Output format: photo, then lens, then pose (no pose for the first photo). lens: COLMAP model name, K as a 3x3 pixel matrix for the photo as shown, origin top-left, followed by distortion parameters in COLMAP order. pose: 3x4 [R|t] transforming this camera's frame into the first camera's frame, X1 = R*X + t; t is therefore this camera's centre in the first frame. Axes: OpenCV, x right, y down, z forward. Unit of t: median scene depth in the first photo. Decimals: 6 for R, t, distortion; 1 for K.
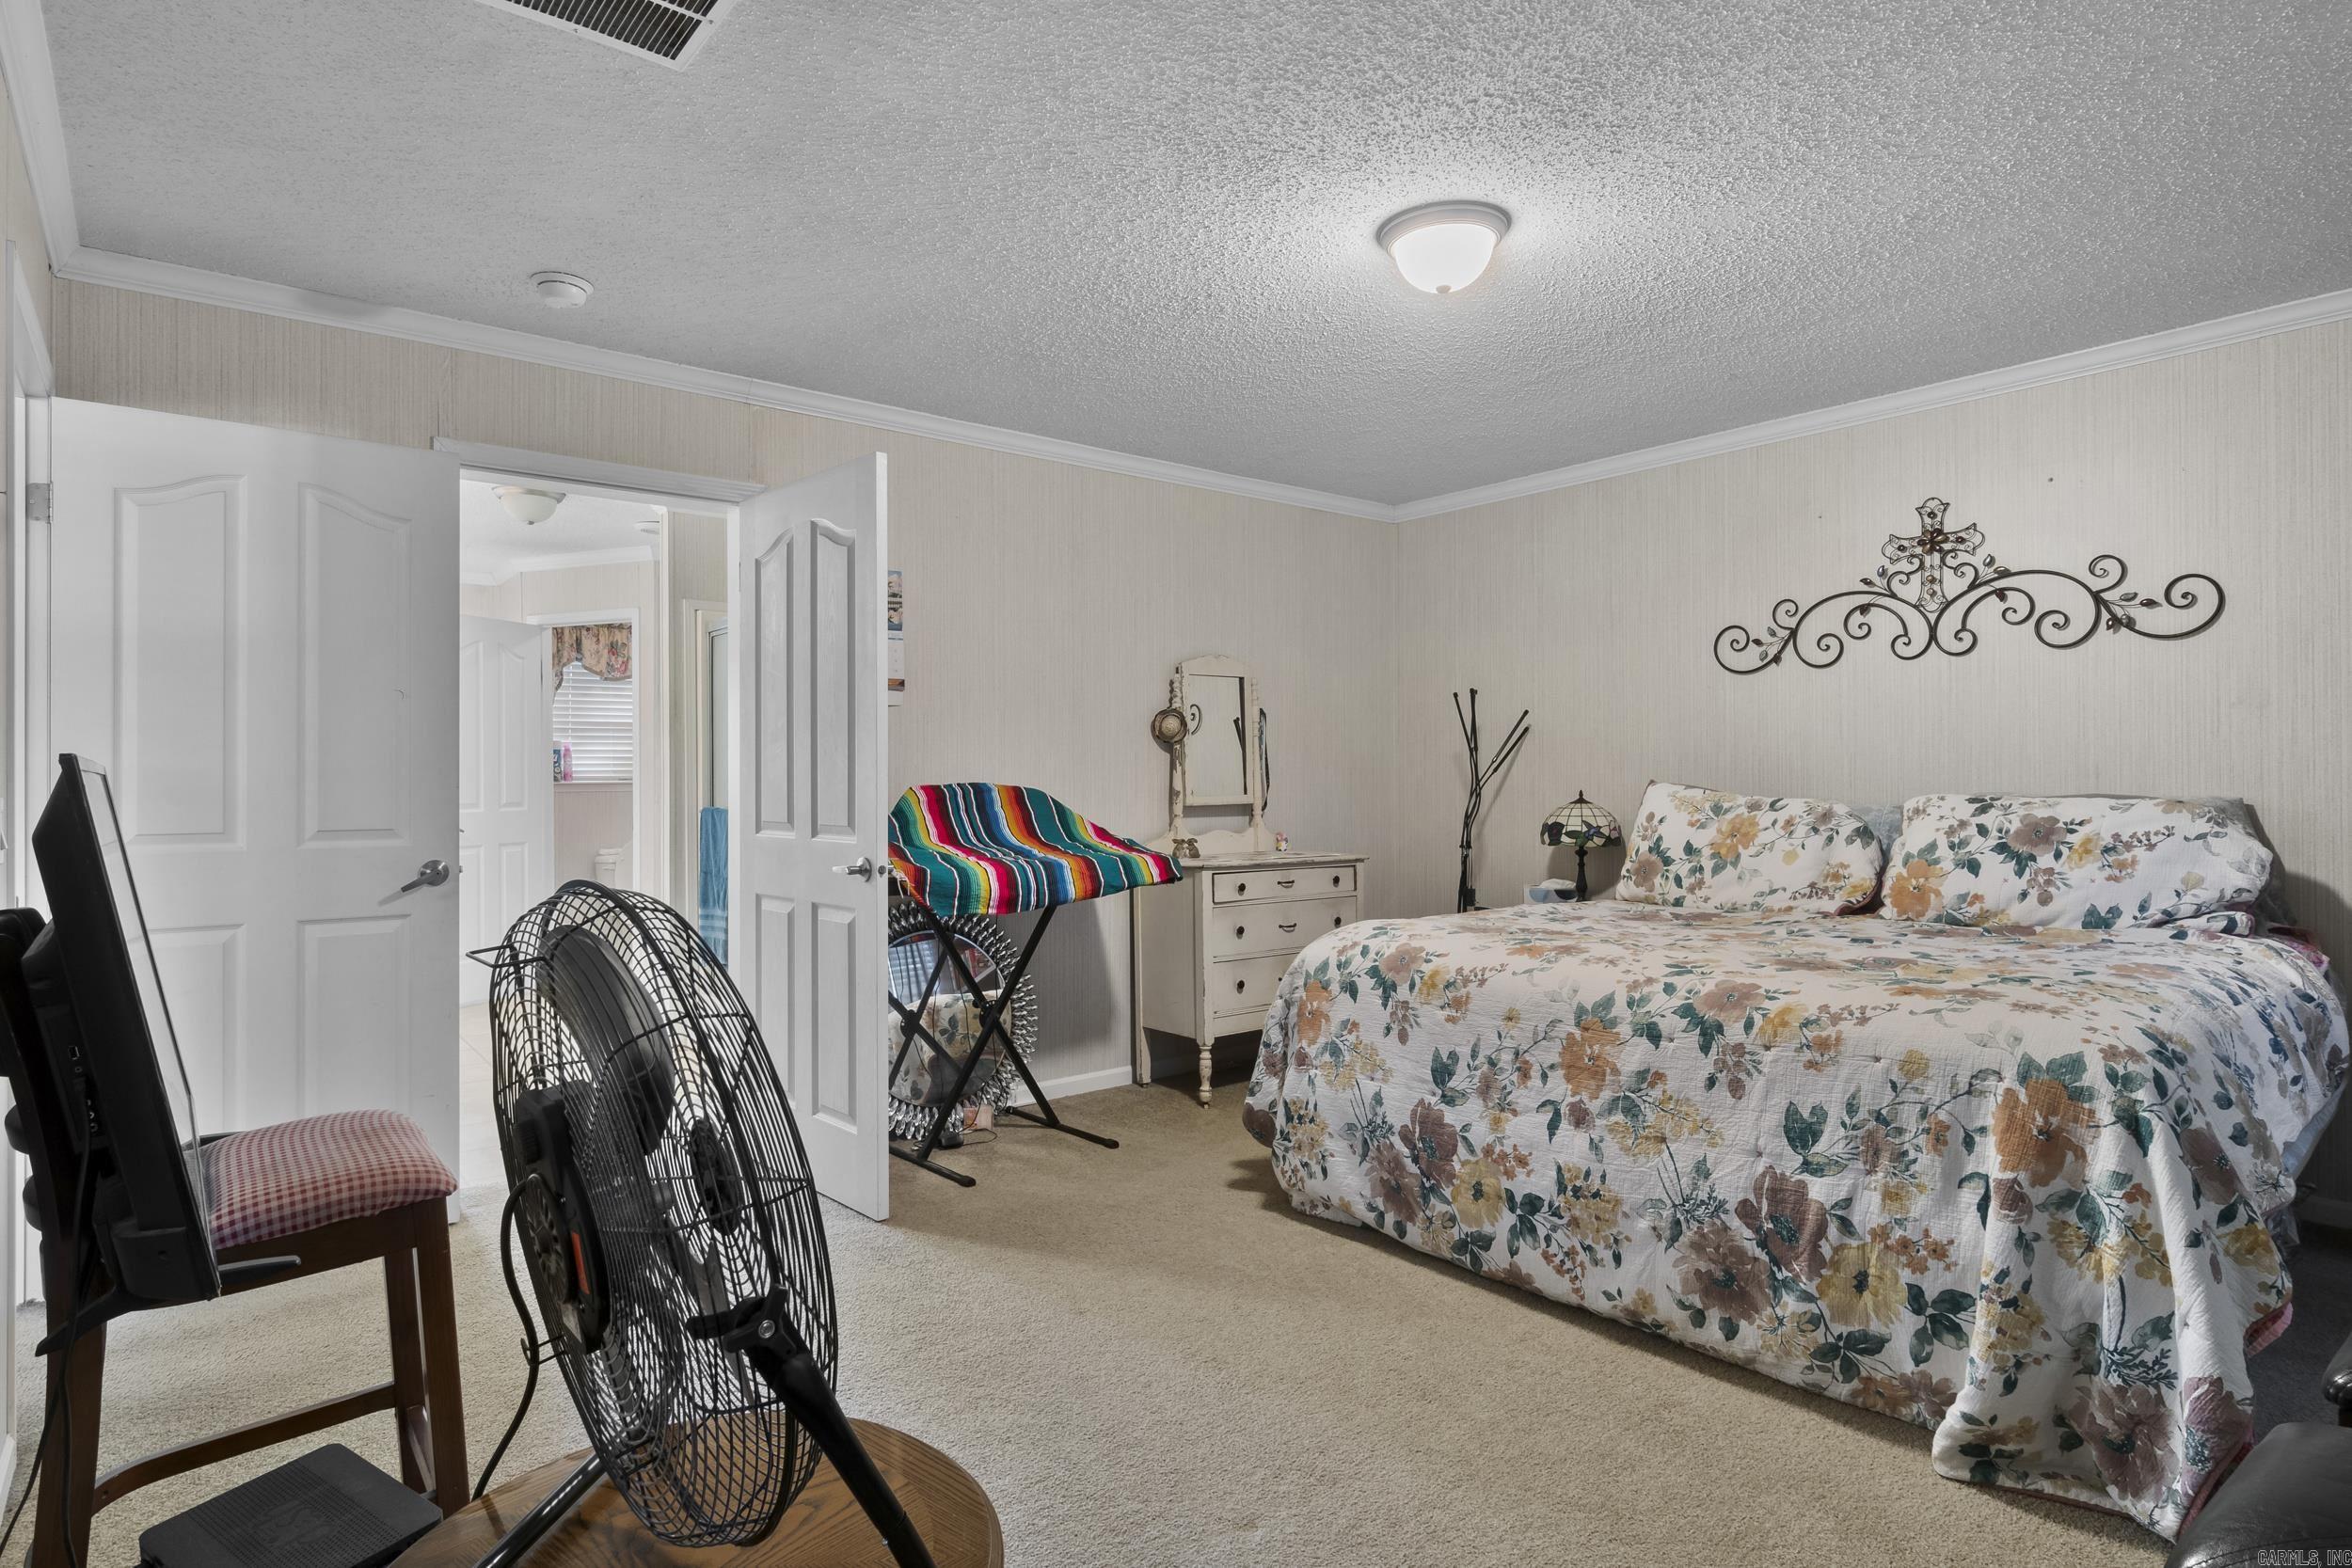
lens RADIAL K [[1205.0, 0, 1152.9], [0, 1205.0, 786.9], [0, 0, 1]] dist [-0.004728, 0.000075]
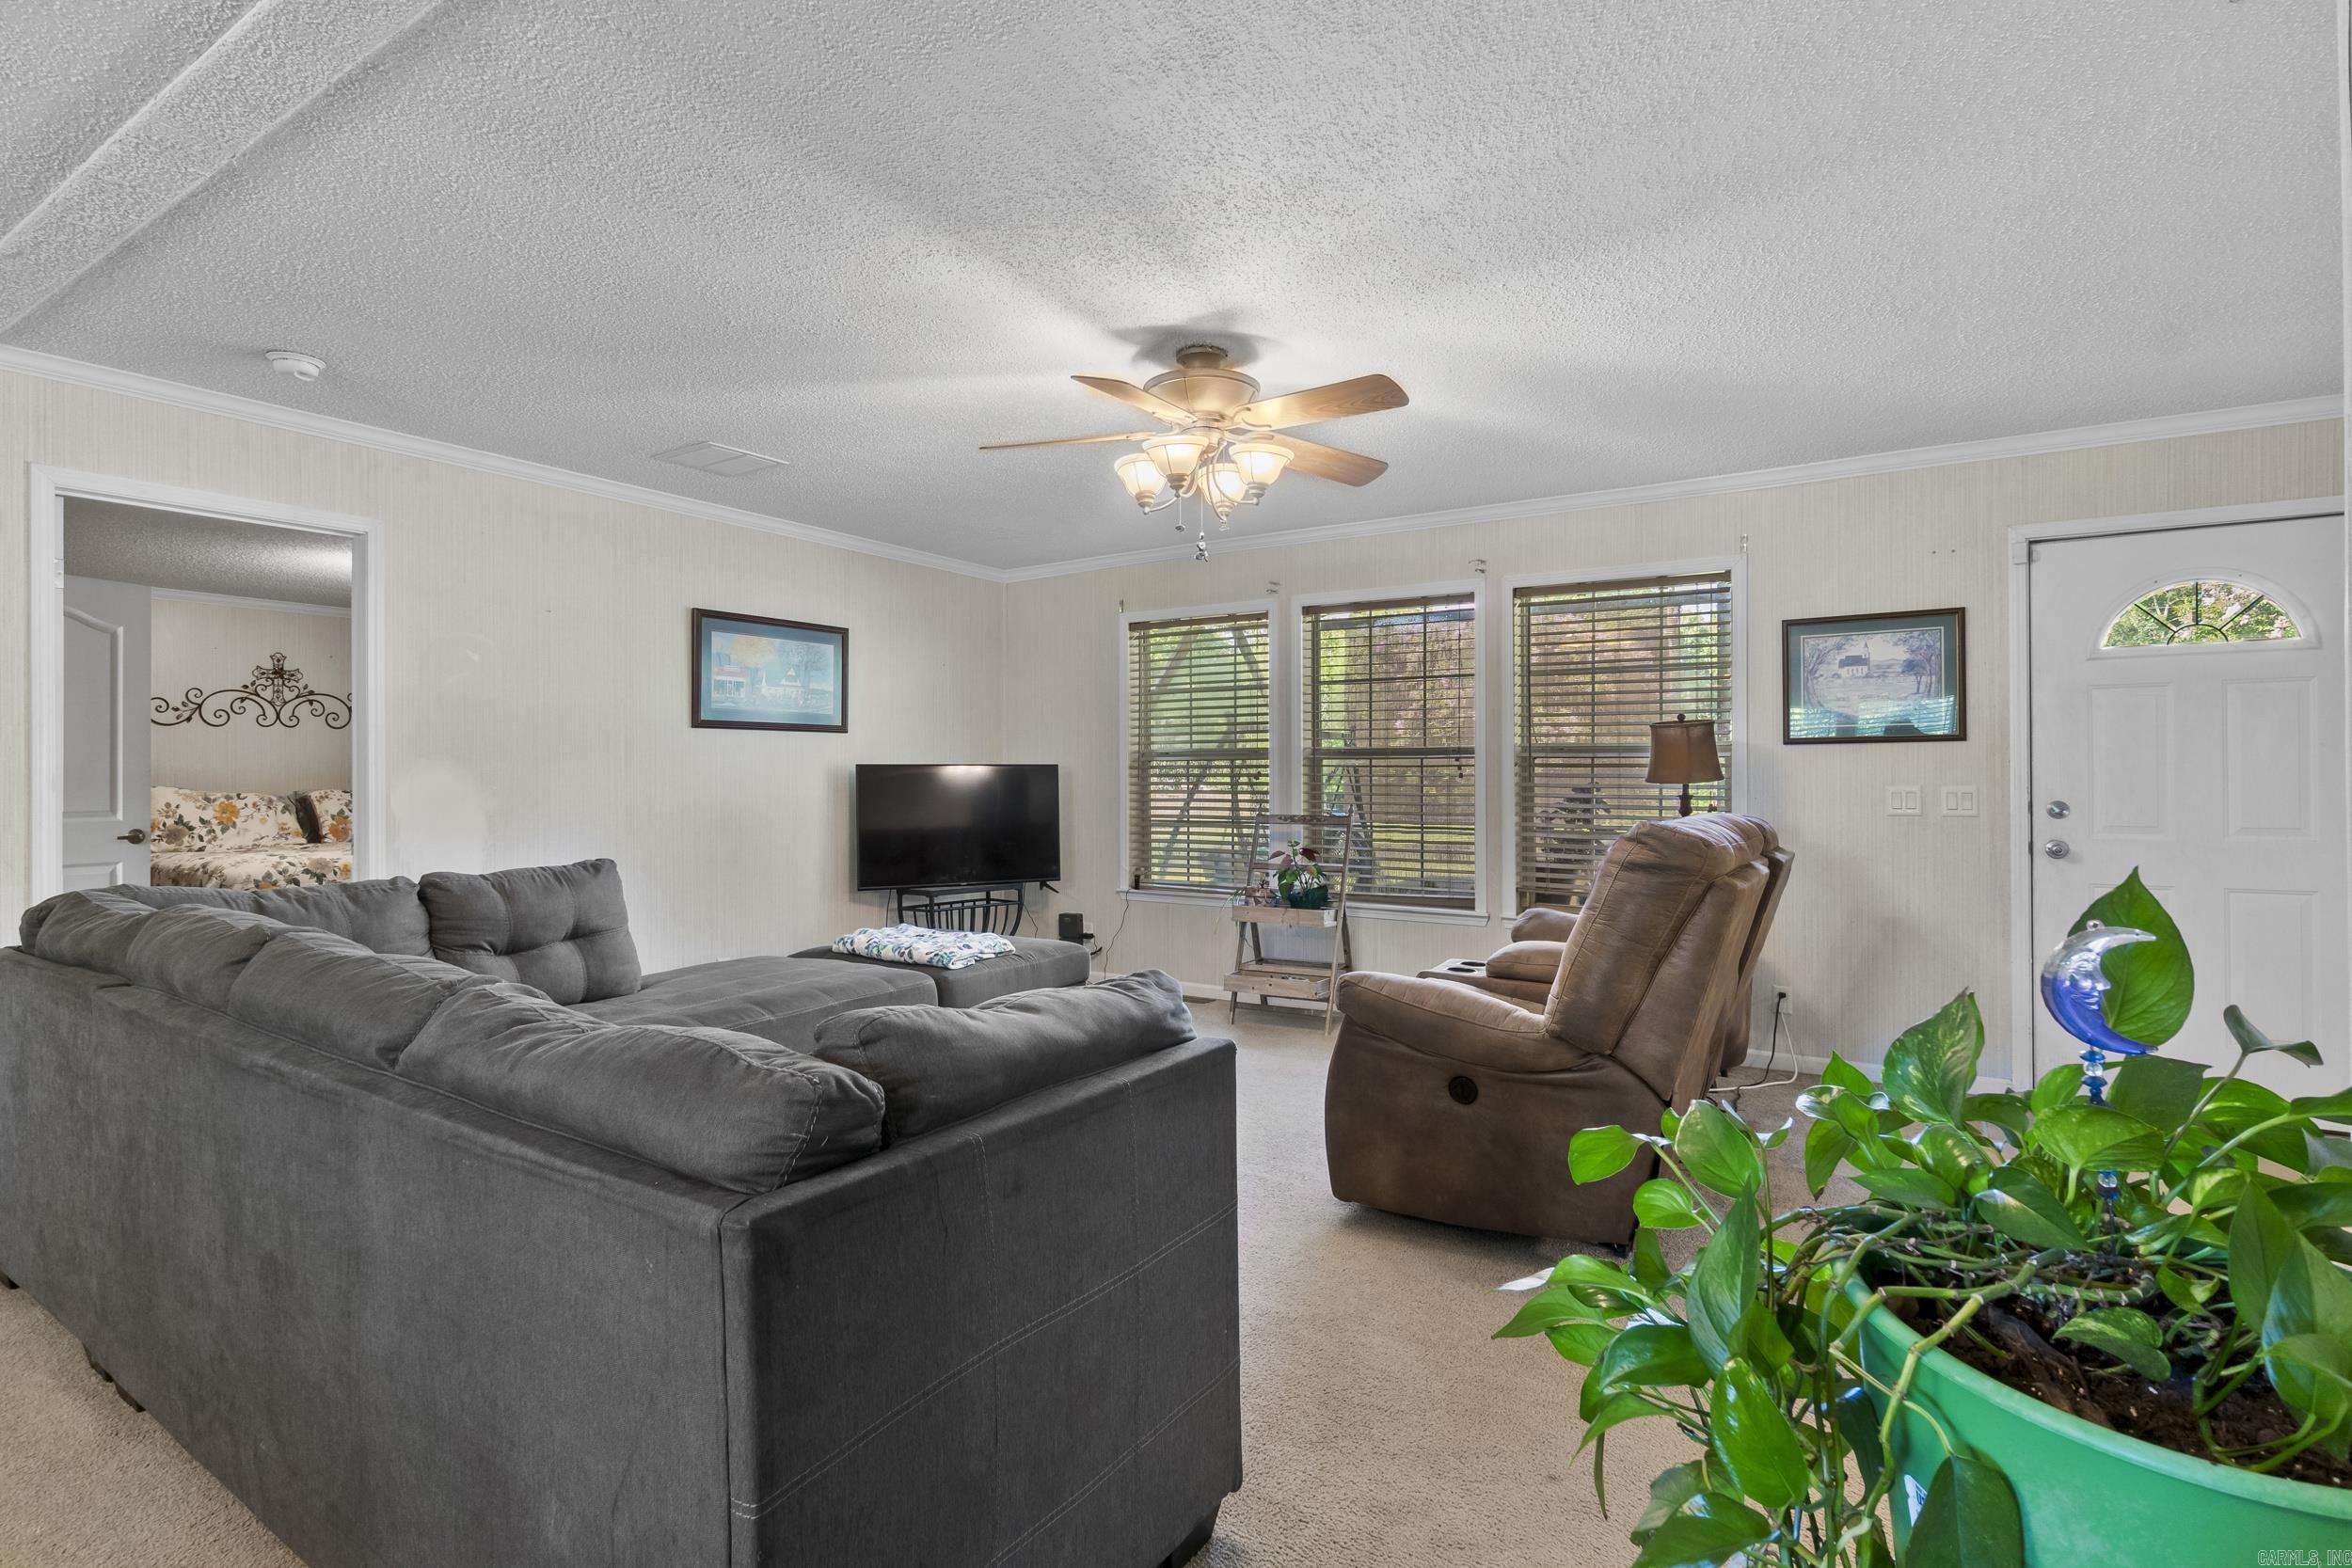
lens RADIAL K [[1123.6, 0, 1157.7], [0, 1123.6, 776.4], [0, 0, 1]] dist [-0.002766, 0.001028]
pose [[-0.305261, 0.004244, 0.952259, -2.279542], [0.010312, 0.999946, -0.001151, -0.000733], [-0.952213, 0.009469, -0.305289, 0.153293]]
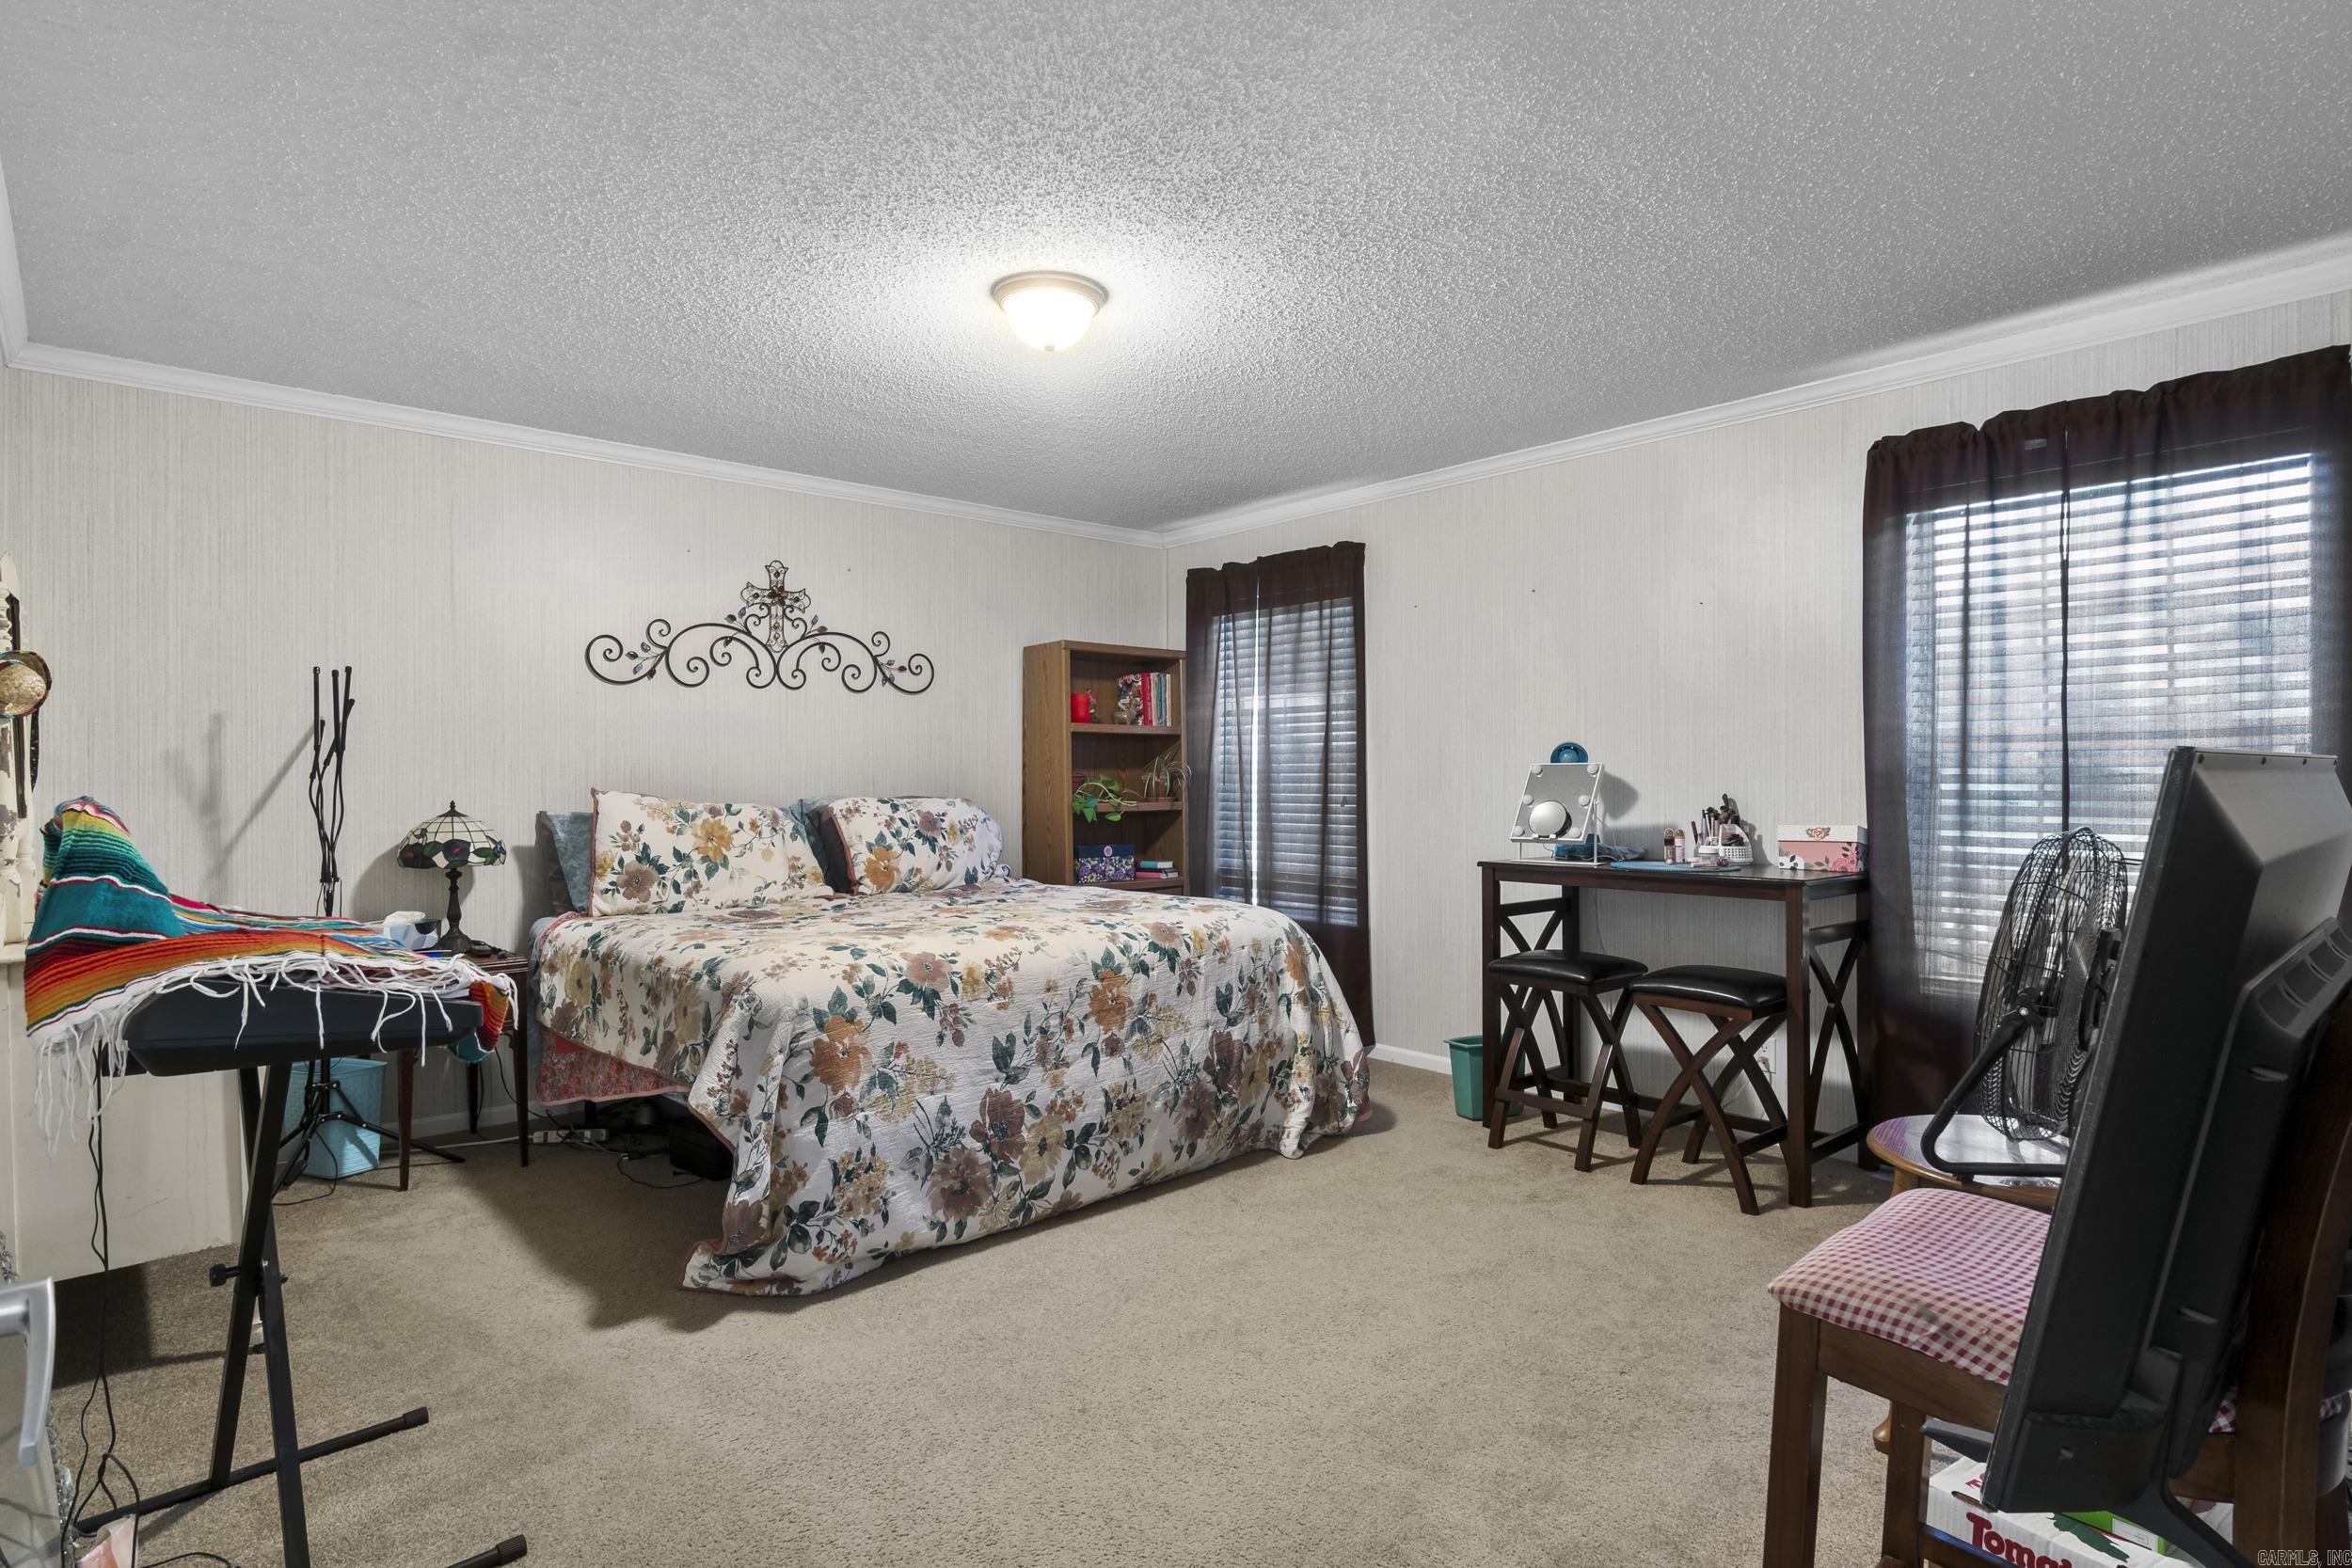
lens RADIAL K [[1205.0, 0, 1160.4], [0, 1205.0, 782.0], [0, 0, 1]] dist [-0.004728, 0.000075]
pose [[-0.034225, 0.002156, 0.999412, -0.801456], [0.011165, 0.999936, -0.001775, -0.005540], [-0.999352, 0.011097, -0.034247, 0.847739]]
